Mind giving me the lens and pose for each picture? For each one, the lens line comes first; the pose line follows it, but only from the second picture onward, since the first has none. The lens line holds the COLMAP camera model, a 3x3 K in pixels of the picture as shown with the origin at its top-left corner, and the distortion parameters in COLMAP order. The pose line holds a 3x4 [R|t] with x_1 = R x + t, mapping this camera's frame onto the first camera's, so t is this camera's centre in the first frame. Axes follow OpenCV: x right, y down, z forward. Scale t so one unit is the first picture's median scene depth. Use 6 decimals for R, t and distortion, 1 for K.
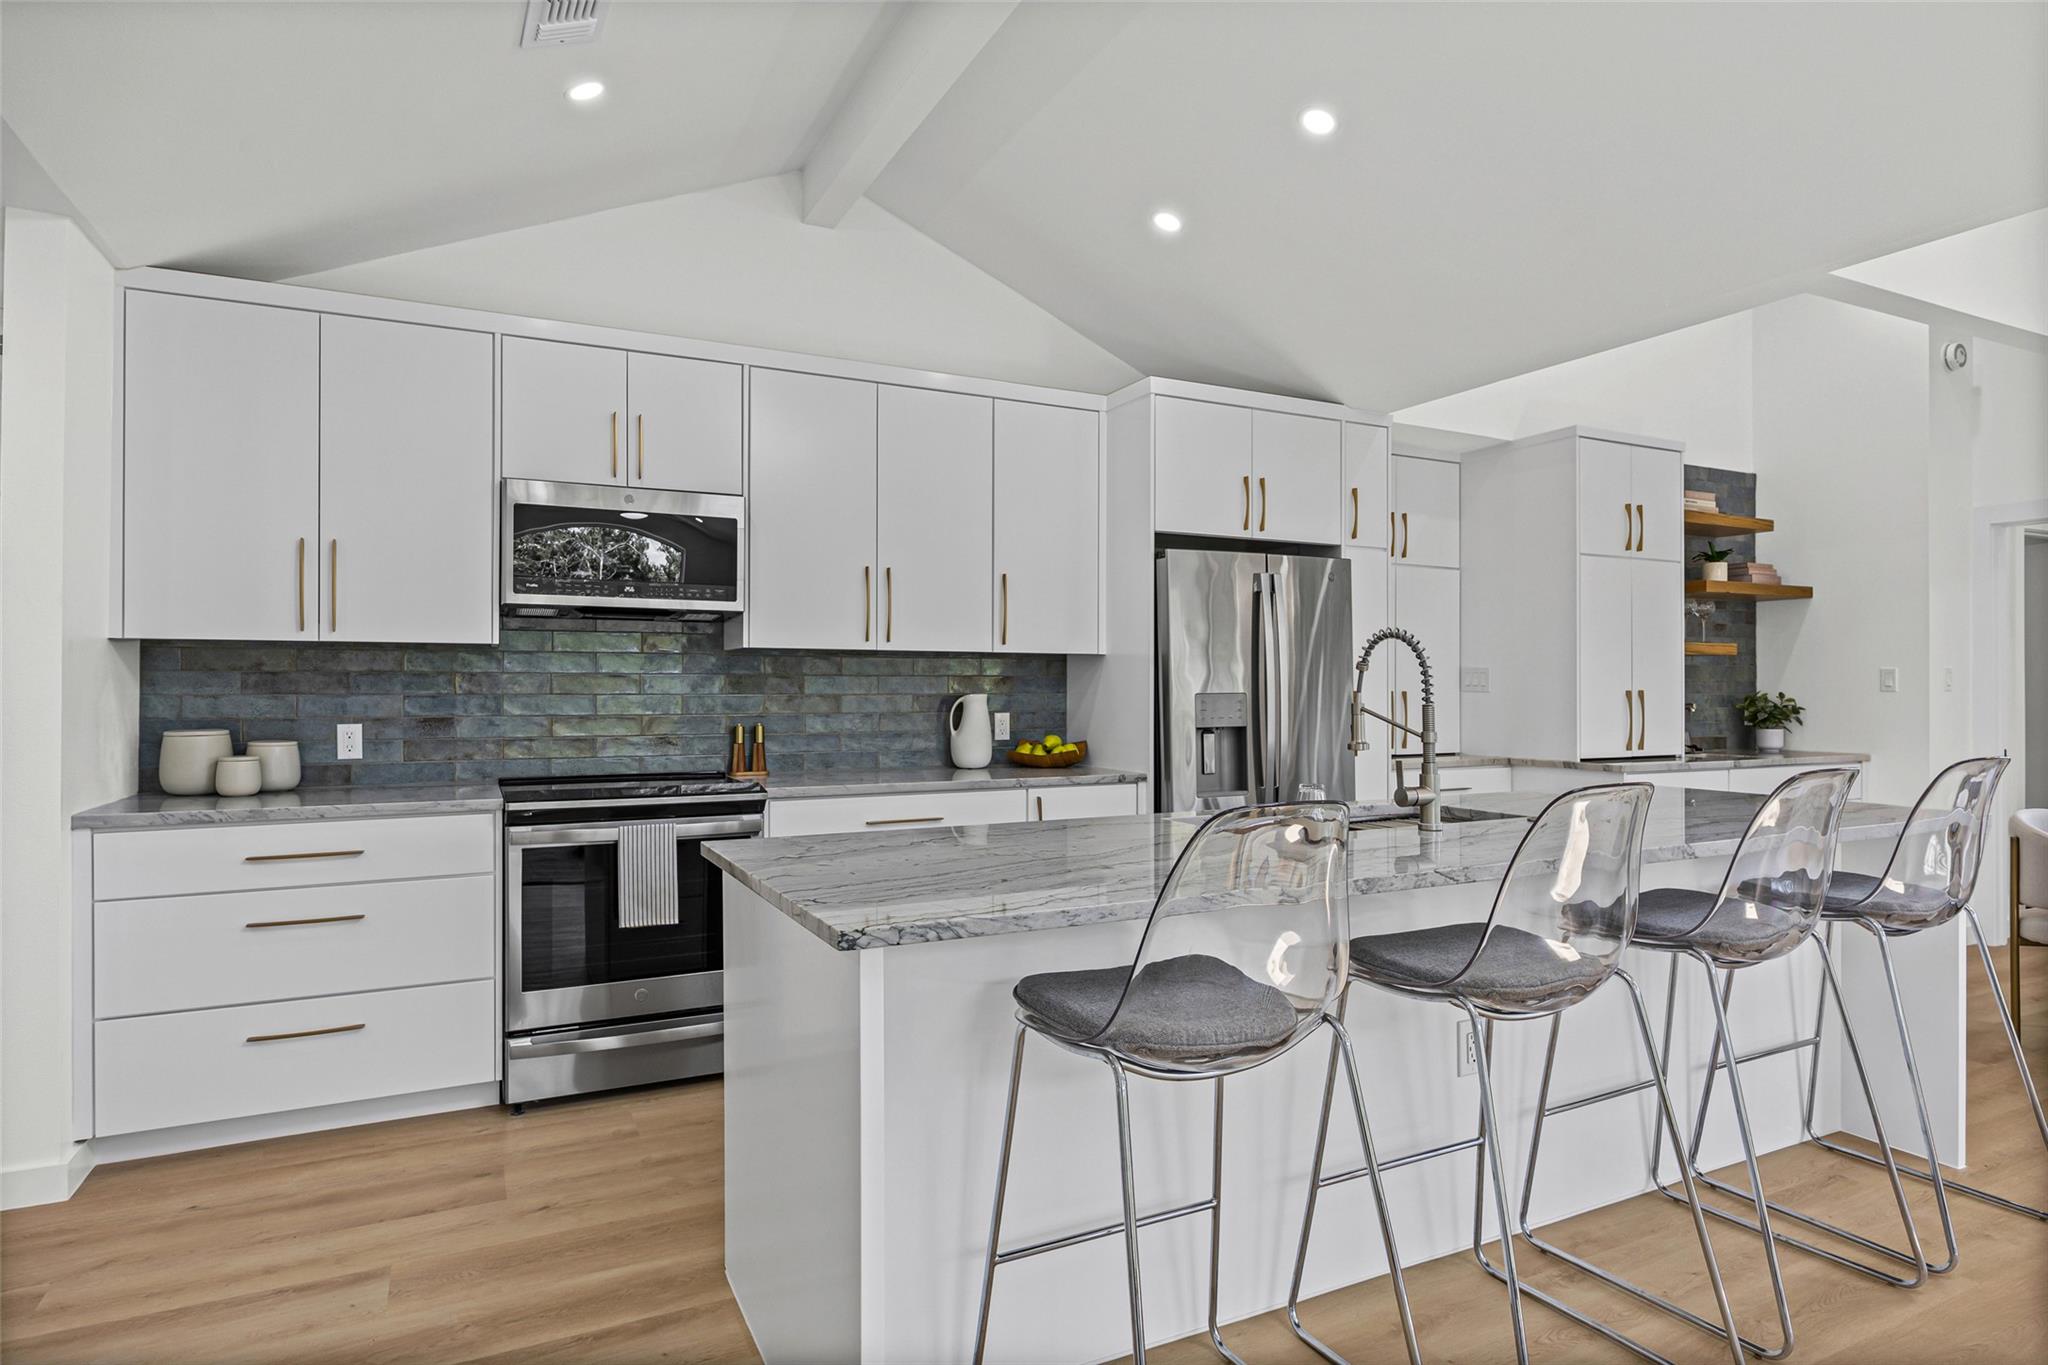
lens RADIAL K [[1126.3, 0, 1021.4], [0, 1126.3, 682.9], [0, 0, 1]] dist [0.003176, 0.000397]
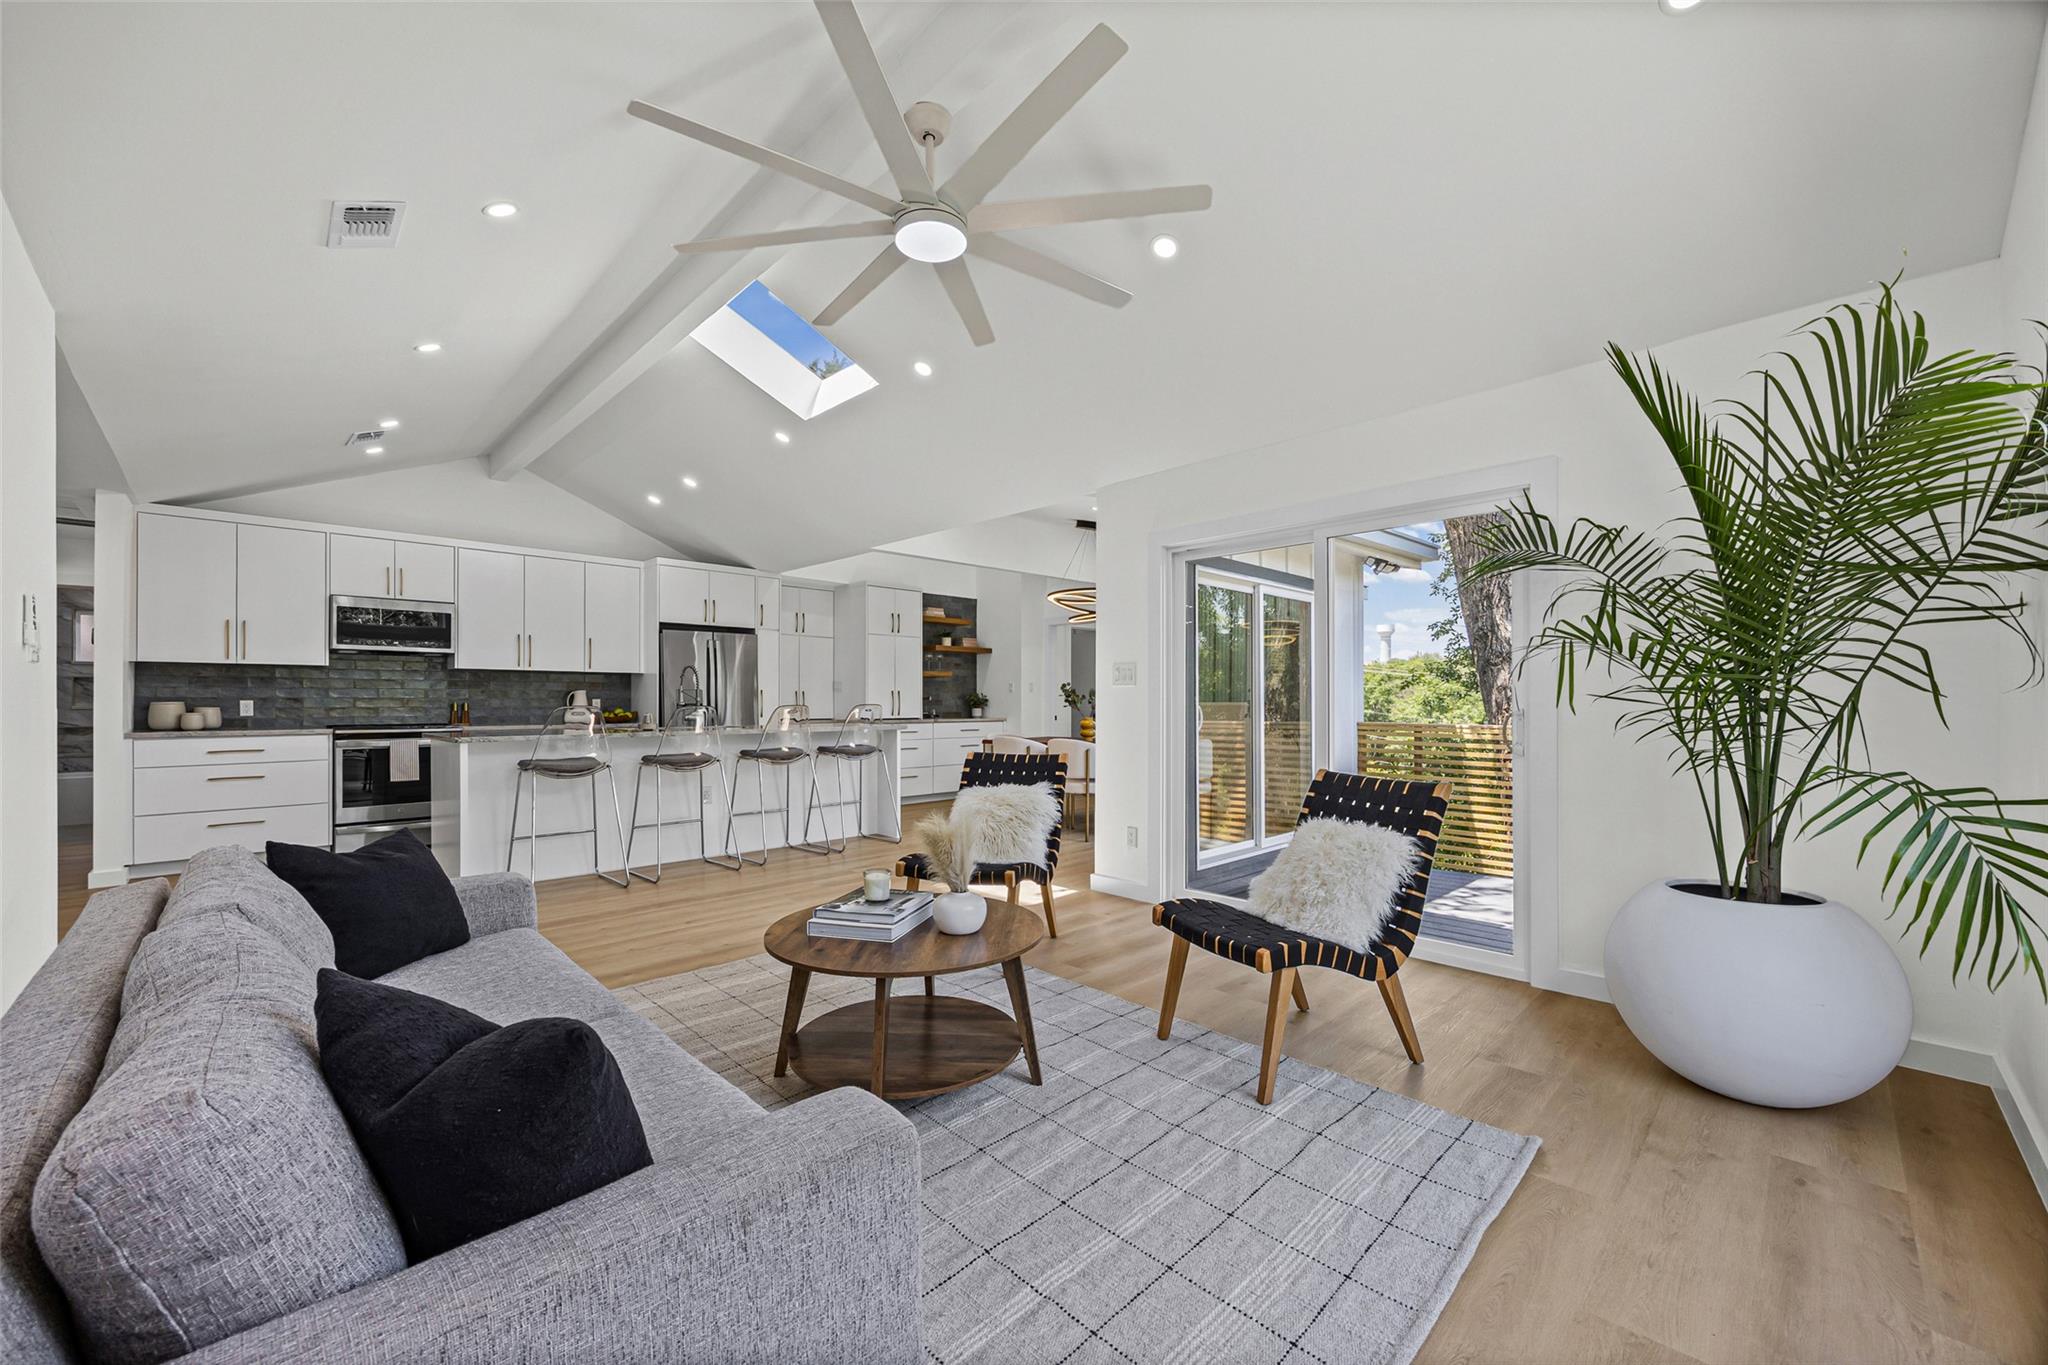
lens RADIAL K [[794.2, 0, 1014.0], [0, 794.2, 695.6], [0, 0, 1]] dist [0.003163, 0.000743]
pose [[0.951941, 0.000809, 0.306281, 0.348945], [0.000409, 0.999992, -0.003912, 0.031742], [-0.306282, 0.003849, 0.951933, -0.916539]]
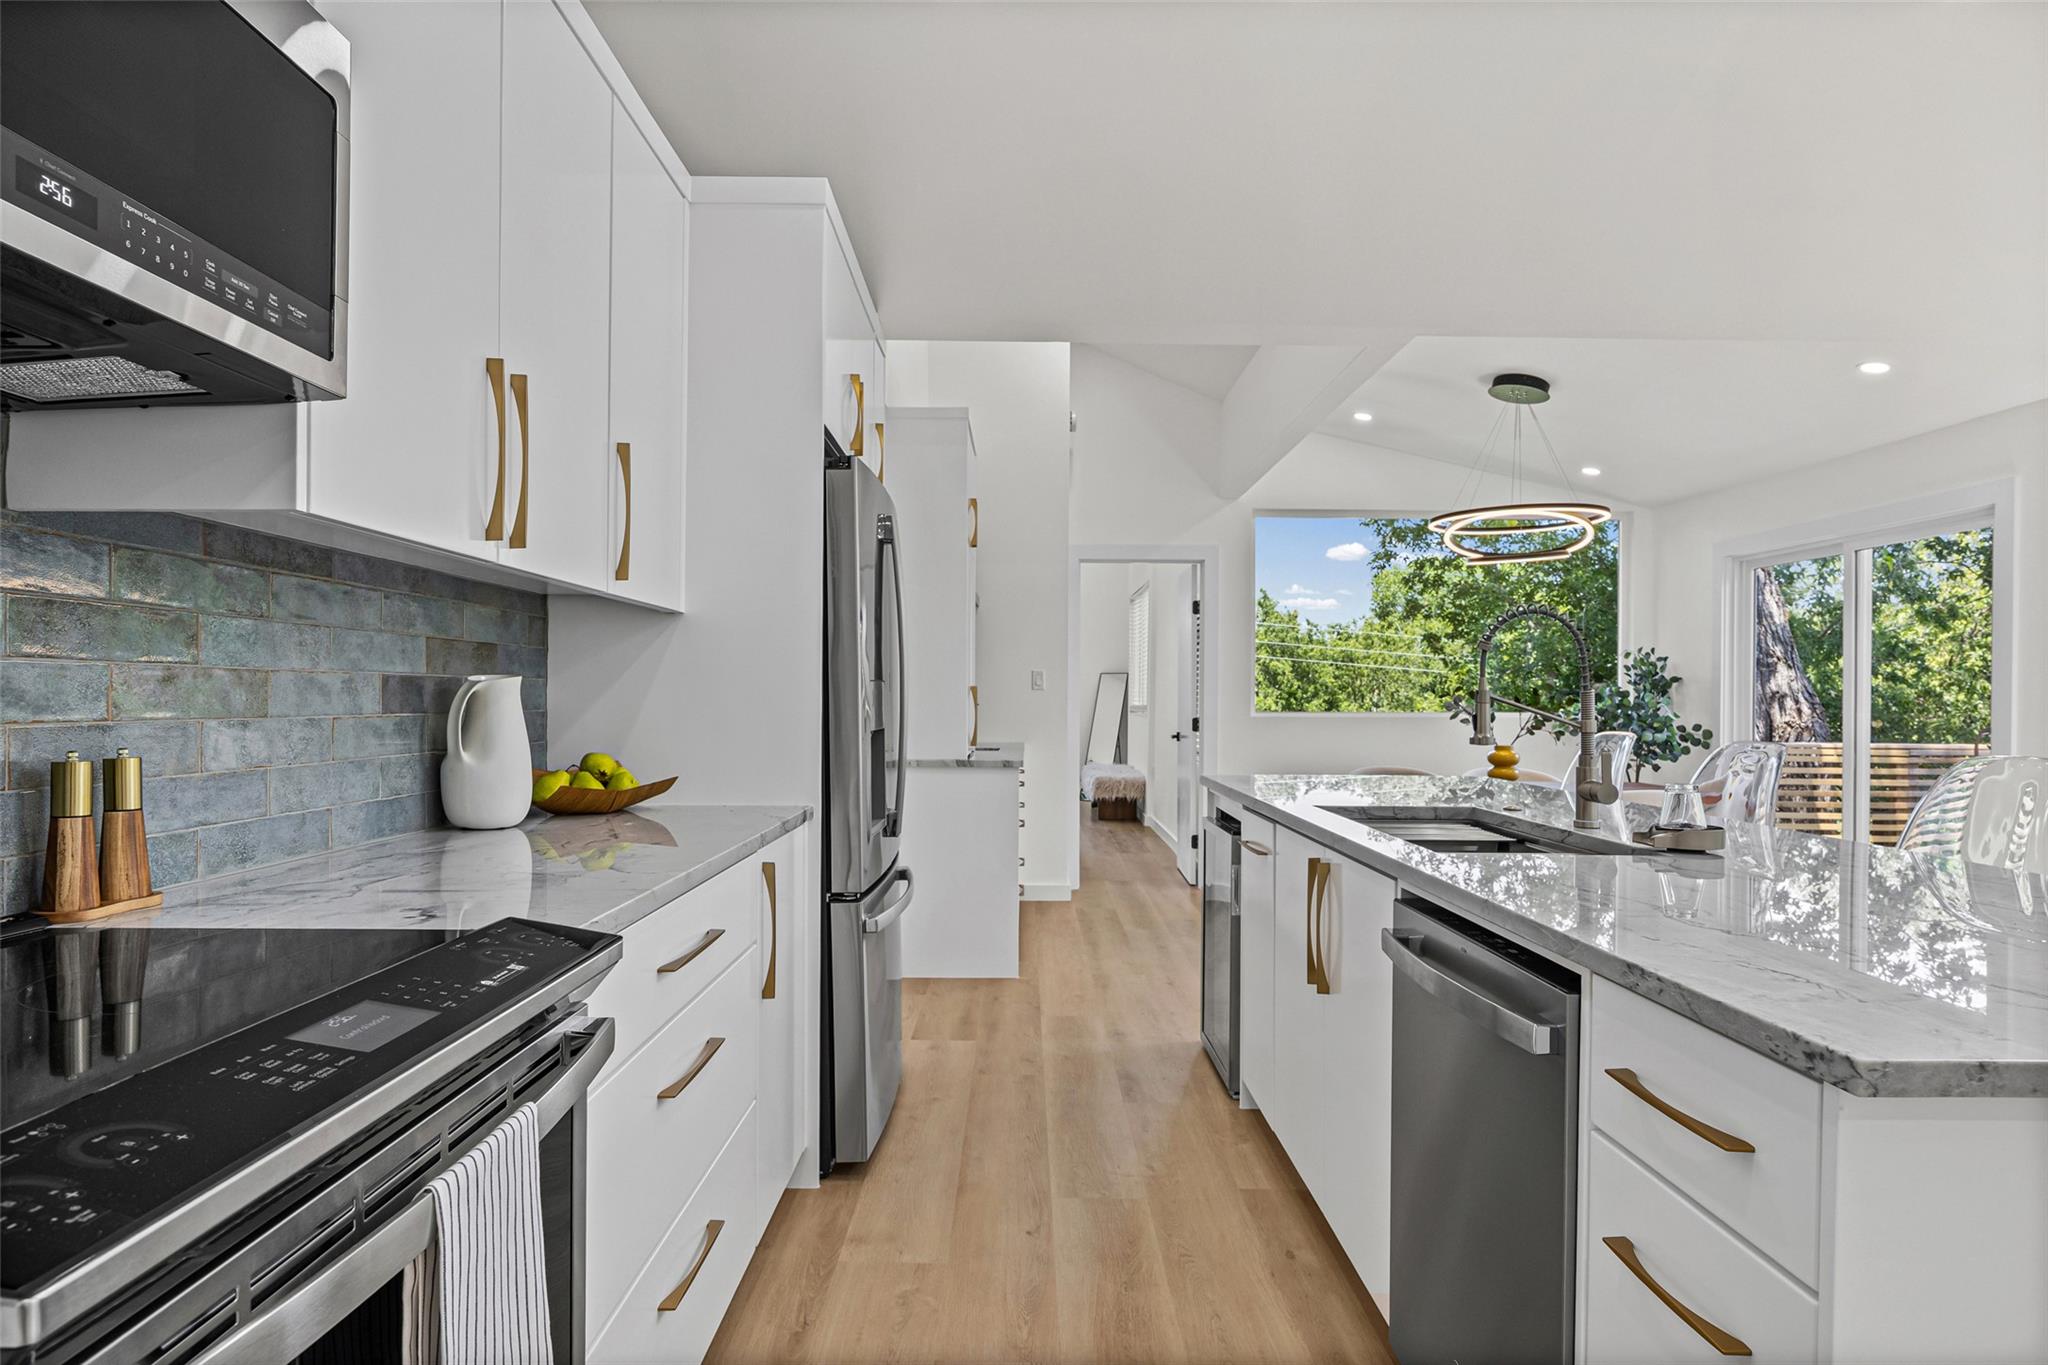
lens RADIAL K [[1126.3, 0, 940.3], [0, 1126.3, 714.8], [0, 0, 1]] dist [0.003176, 0.000397]
pose [[0.478232, -0.010223, 0.878174, -0.433594], [-0.011555, 0.999772, 0.017931, 0.018345], [-0.878158, -0.018723, 0.478005, 0.682007]]
